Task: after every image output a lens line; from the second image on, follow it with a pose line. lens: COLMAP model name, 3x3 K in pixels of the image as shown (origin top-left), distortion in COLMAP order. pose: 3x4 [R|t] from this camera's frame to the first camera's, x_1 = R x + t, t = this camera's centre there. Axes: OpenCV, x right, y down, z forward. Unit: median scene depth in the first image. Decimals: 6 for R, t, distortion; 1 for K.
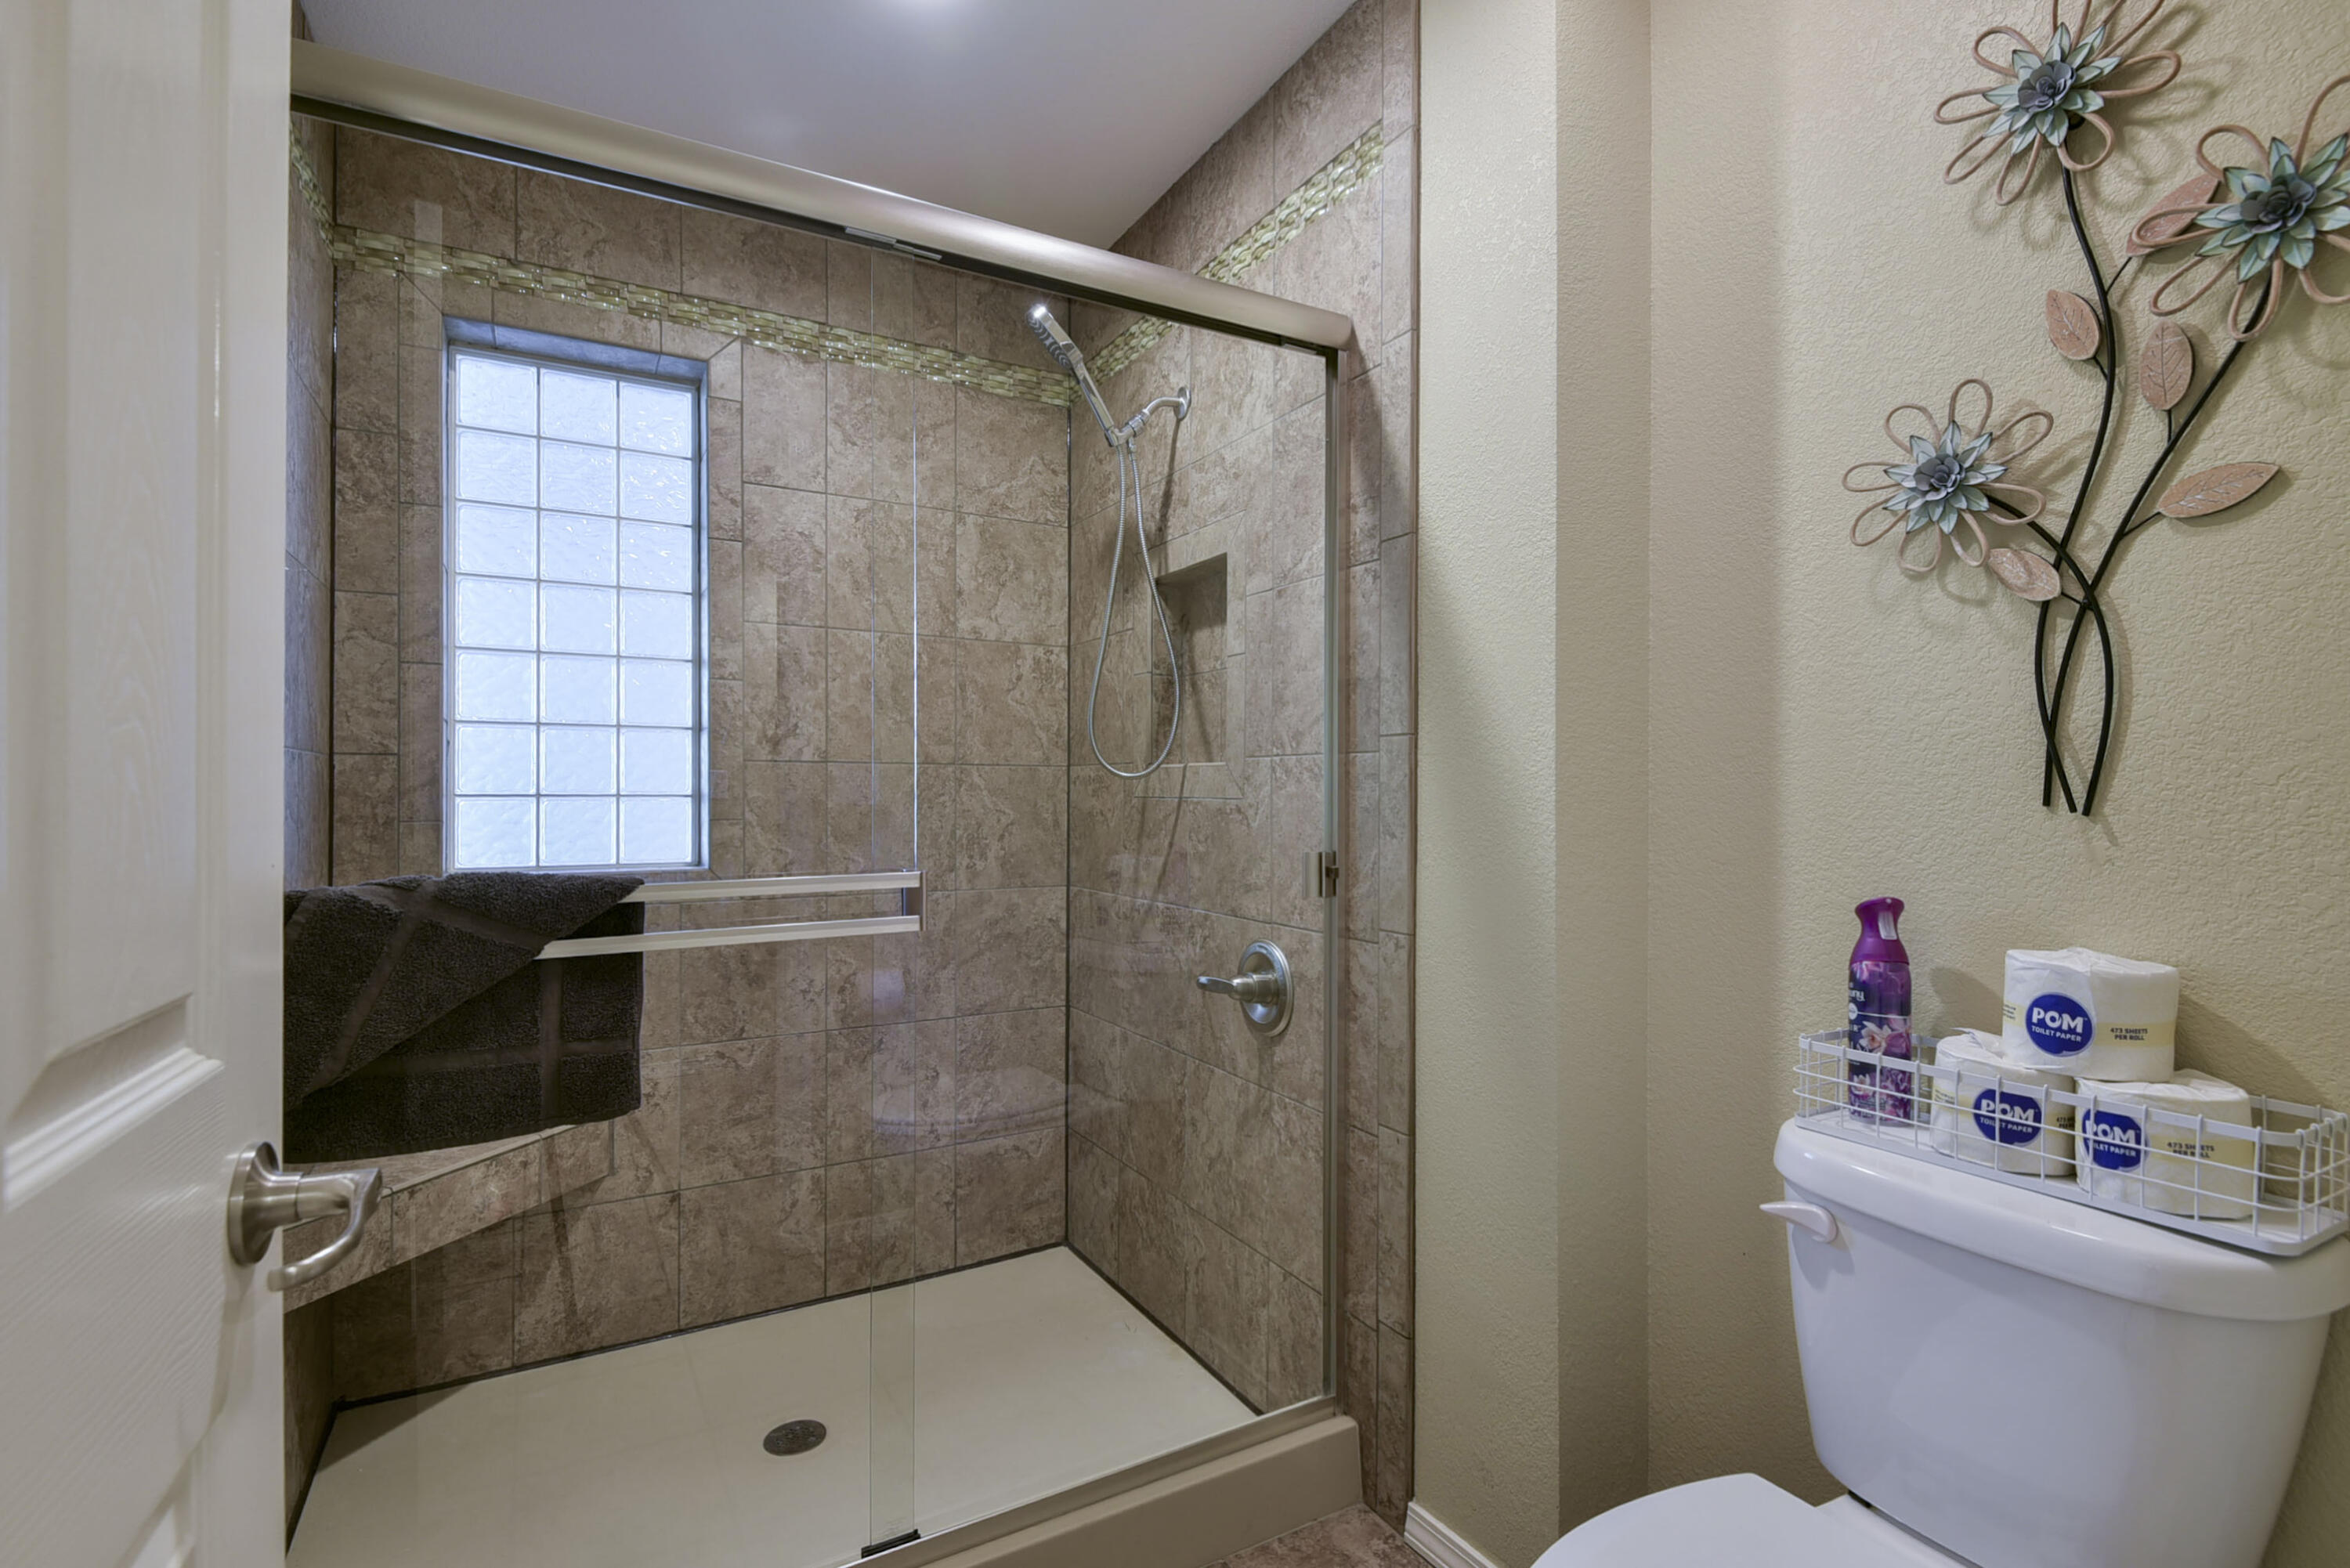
lens RADIAL K [[1060.5, 0, 1184.9], [0, 1060.5, 789.6], [0, 0, 1]] dist [0.033120, -0.032778]
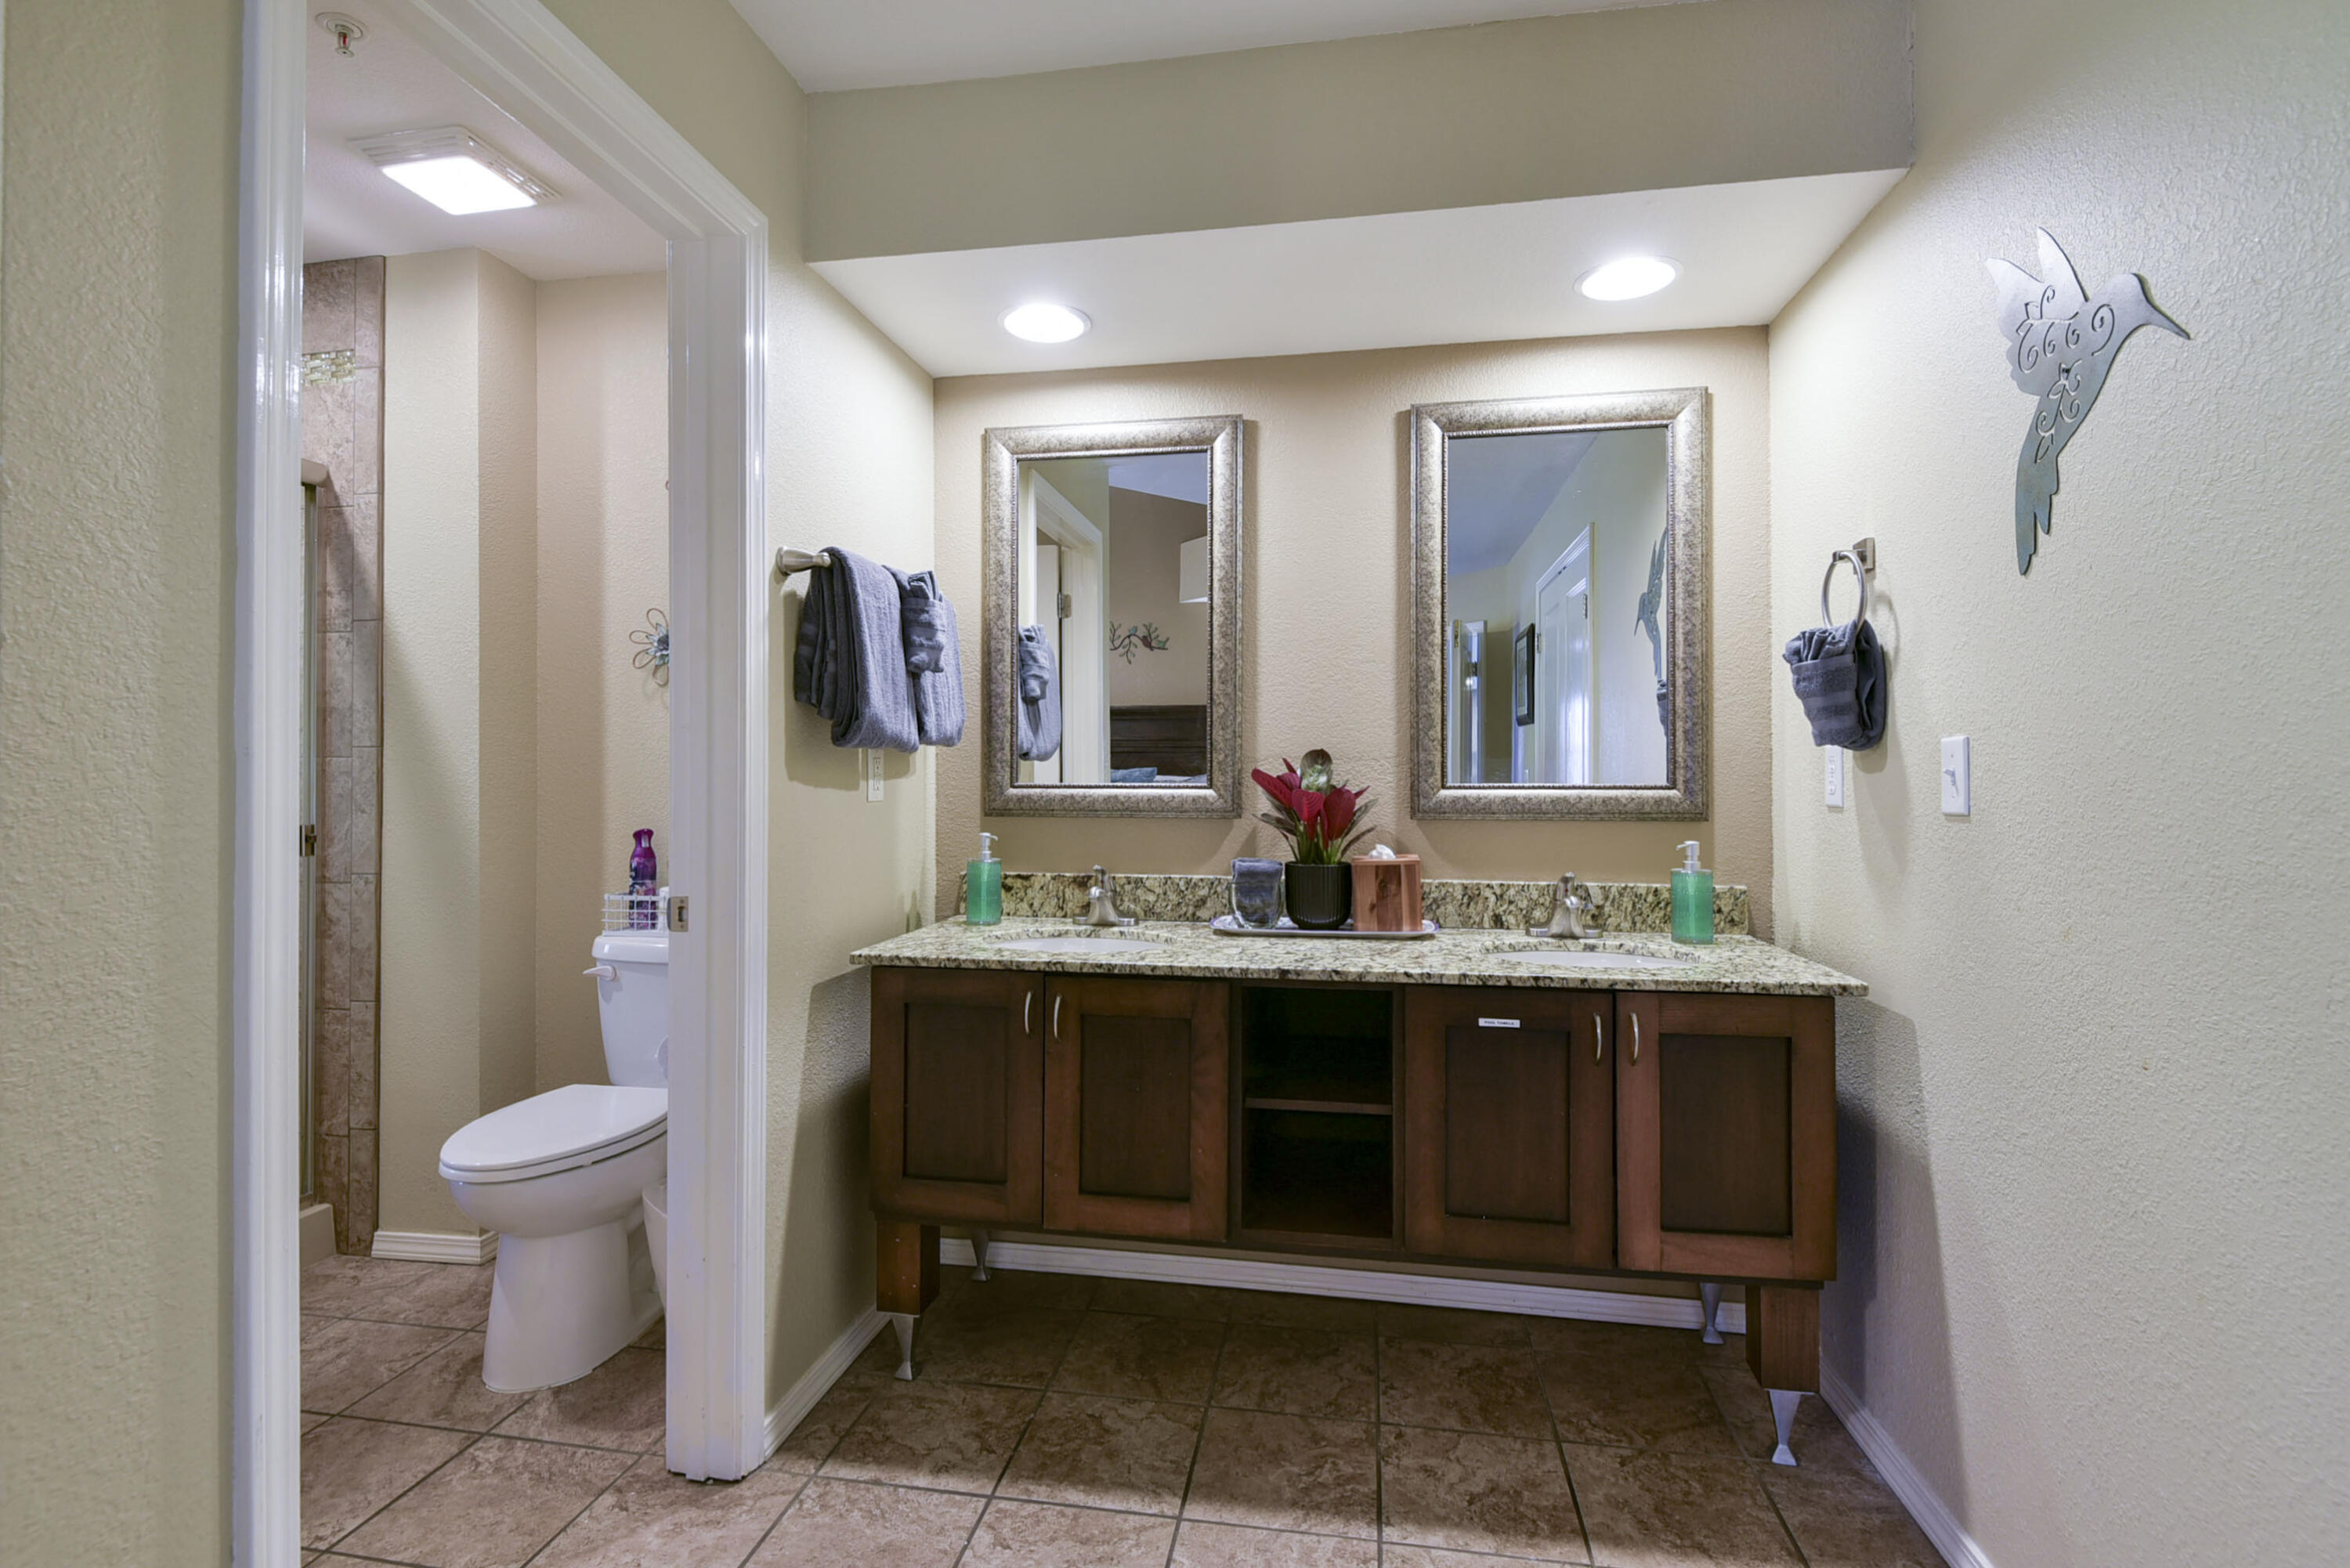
lens RADIAL K [[1091.7, 0, 1176.9], [0, 1091.7, 769.1], [0, 0, 1]] dist [0.030393, -0.024920]
pose [[0.631471, 0.004090, 0.775389, -0.302656], [0.005943, 0.999931, -0.010114, 0.004568], [-0.775377, 0.010995, 0.631403, -0.941163]]
